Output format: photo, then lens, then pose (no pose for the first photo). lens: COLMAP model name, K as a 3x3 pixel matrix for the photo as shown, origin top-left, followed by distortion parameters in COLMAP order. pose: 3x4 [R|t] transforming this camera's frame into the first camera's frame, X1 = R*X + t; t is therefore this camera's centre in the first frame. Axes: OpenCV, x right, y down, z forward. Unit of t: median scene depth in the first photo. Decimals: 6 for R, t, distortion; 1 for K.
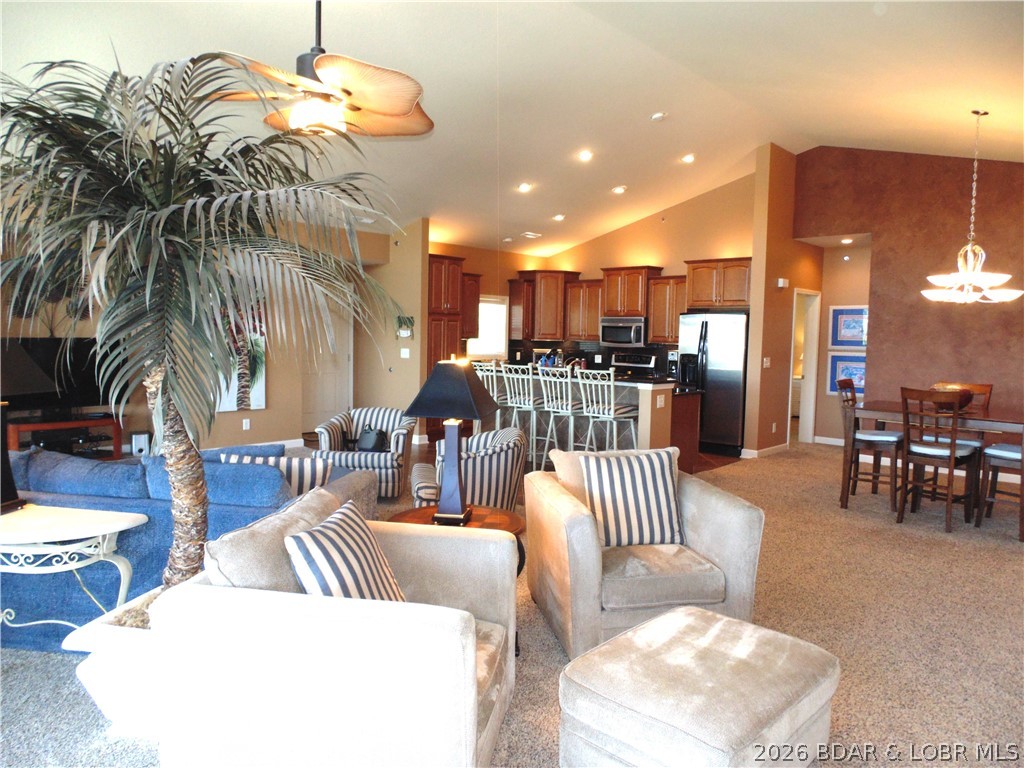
lens RADIAL K [[687.2, 0, 513.3], [0, 687.2, 384.4], [0, 0, 1]] dist [-0.018418, 0.002604]
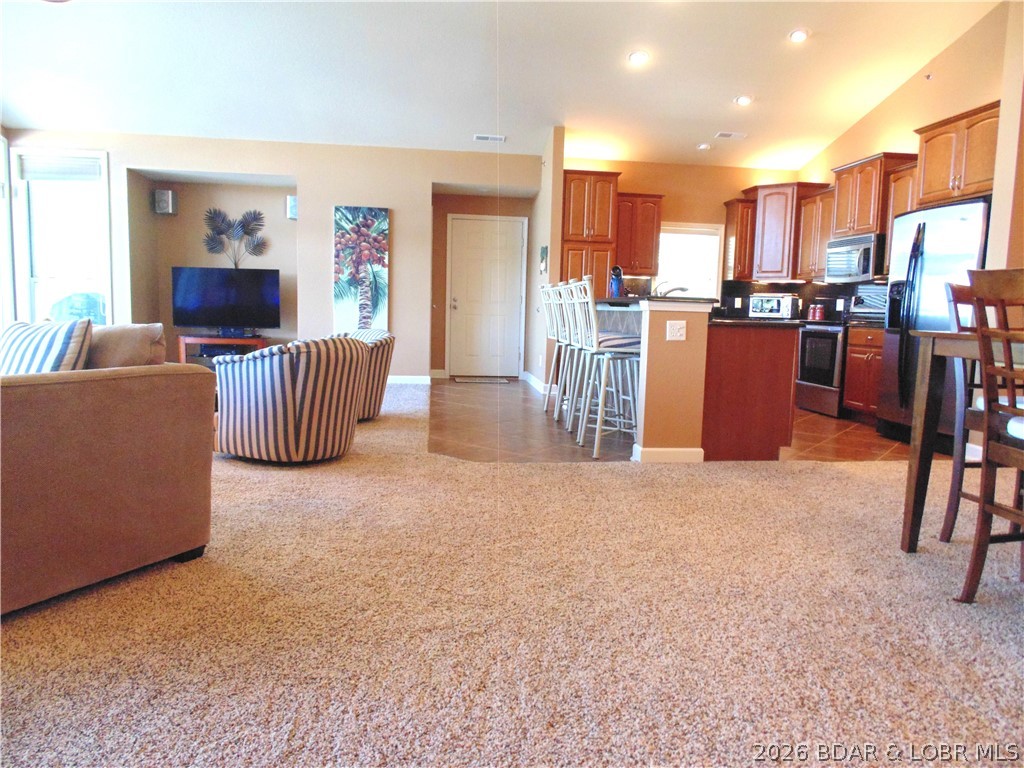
lens RADIAL K [[687.2, 0, 511.0], [0, 687.2, 383.4], [0, 0, 1]] dist [-0.018418, 0.002604]
pose [[0.764333, 0.072151, -0.640773, 0.384500], [-0.062576, 0.997330, 0.037657, 0.043756], [0.641779, 0.011315, 0.766806, 0.316487]]
